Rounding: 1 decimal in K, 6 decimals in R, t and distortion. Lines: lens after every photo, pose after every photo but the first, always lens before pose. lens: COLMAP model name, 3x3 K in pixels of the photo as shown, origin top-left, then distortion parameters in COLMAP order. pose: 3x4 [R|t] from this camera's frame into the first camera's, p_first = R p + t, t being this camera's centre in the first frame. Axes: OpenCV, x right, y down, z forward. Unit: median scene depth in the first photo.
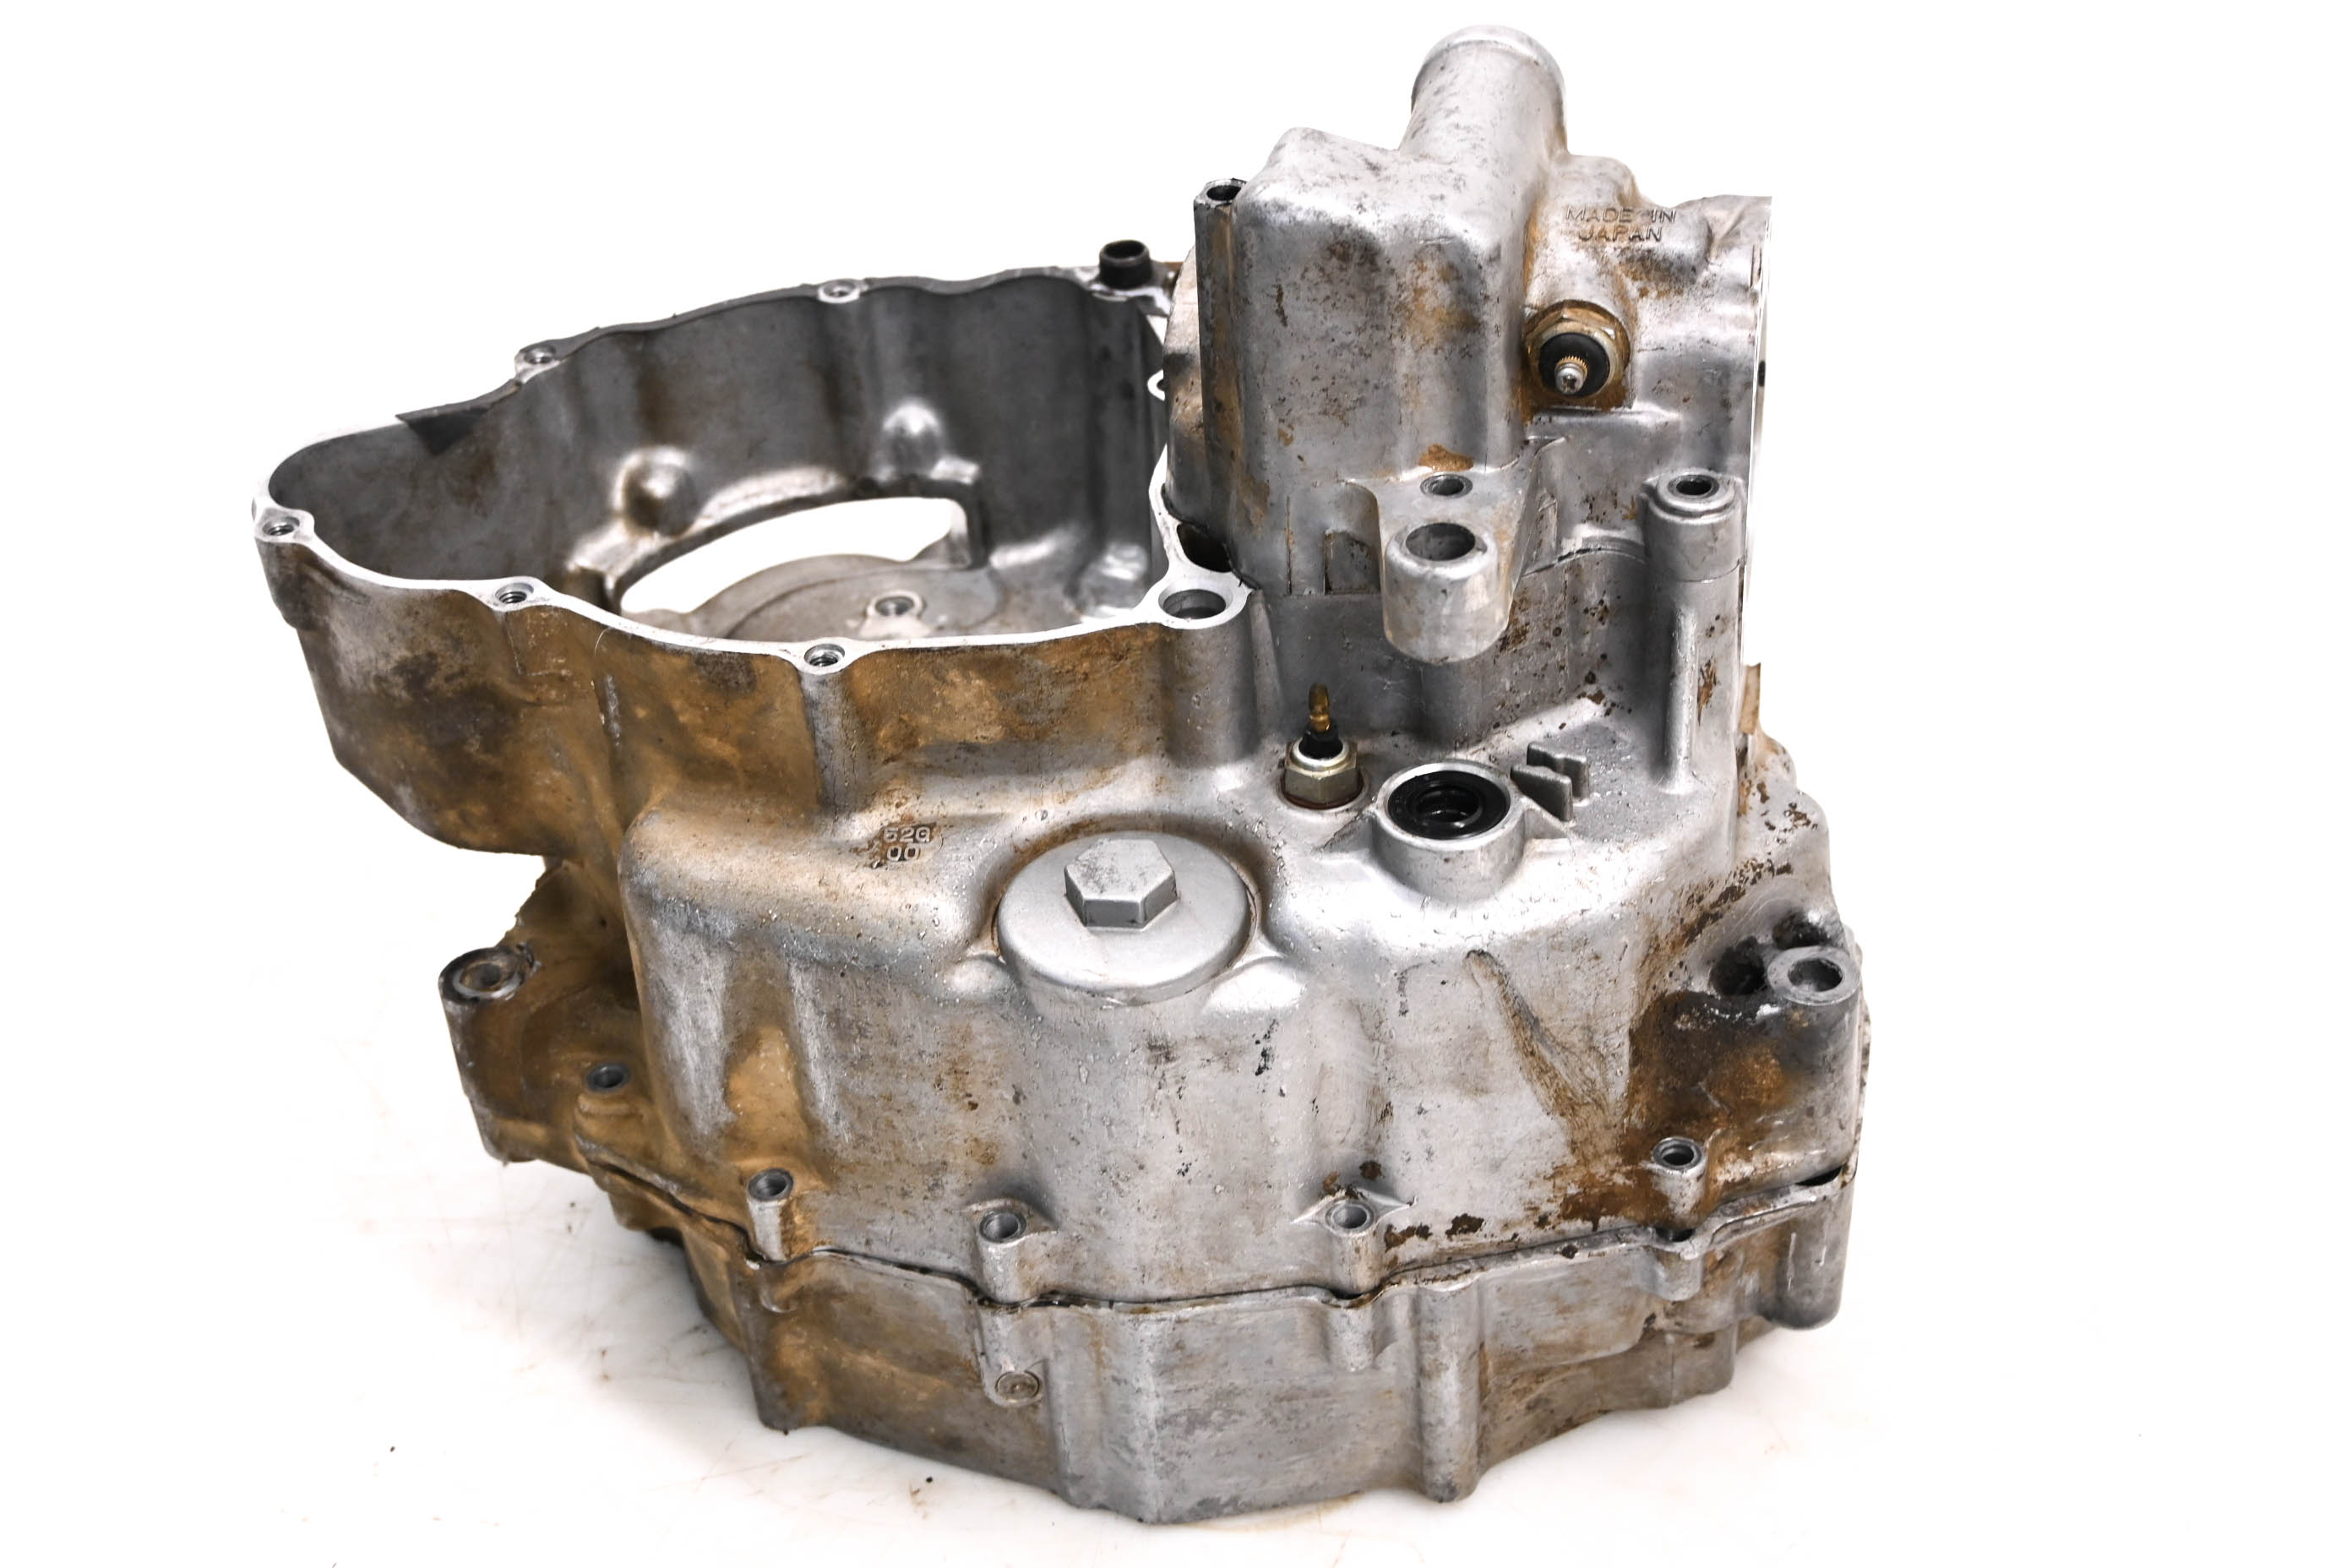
lens RADIAL K [[3154.4, 0, 1180.0], [0, 3154.4, 784.0], [0, 0, 1]] dist [0.047255, 0.000000]
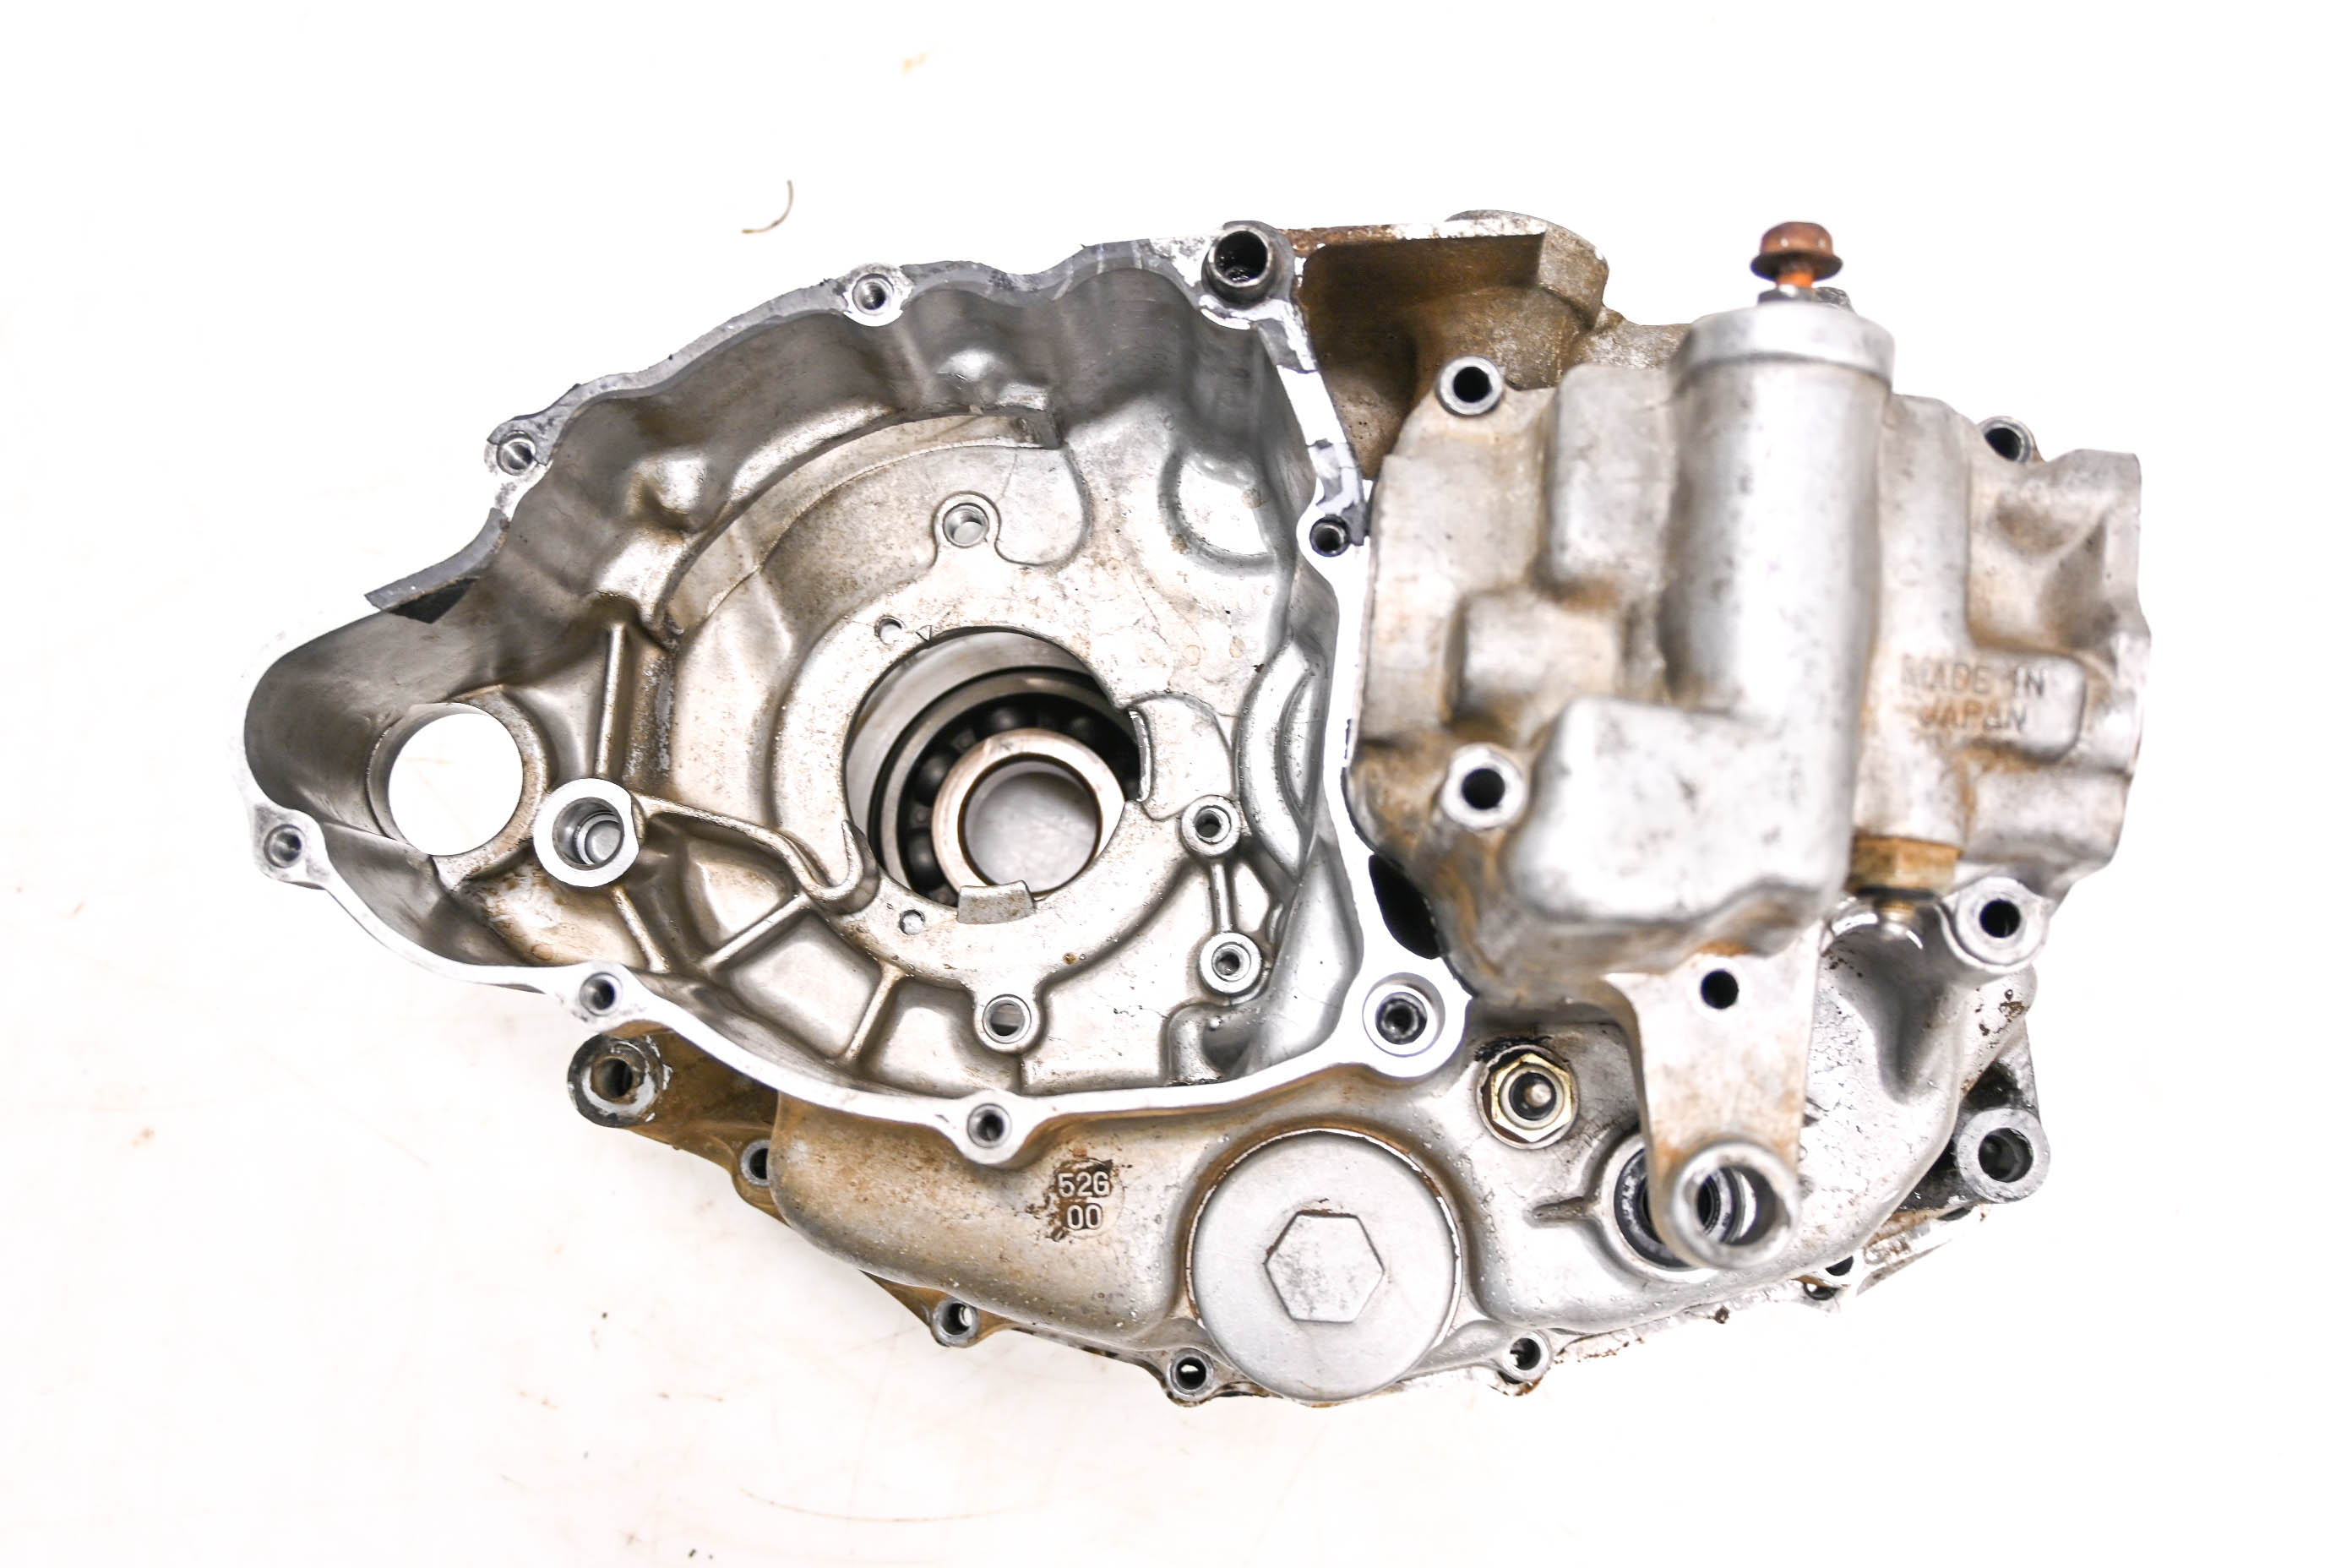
lens RADIAL K [[2480.8, 0, 1172.4], [0, 2480.8, 784.7], [0, 0, 1]] dist [0.008856, 0.000000]
pose [[0.996018, -0.080773, 0.037735, -0.078228], [0.032520, 0.723258, 0.689812, -0.569799], [-0.083010, -0.685838, 0.723004, 0.546336]]
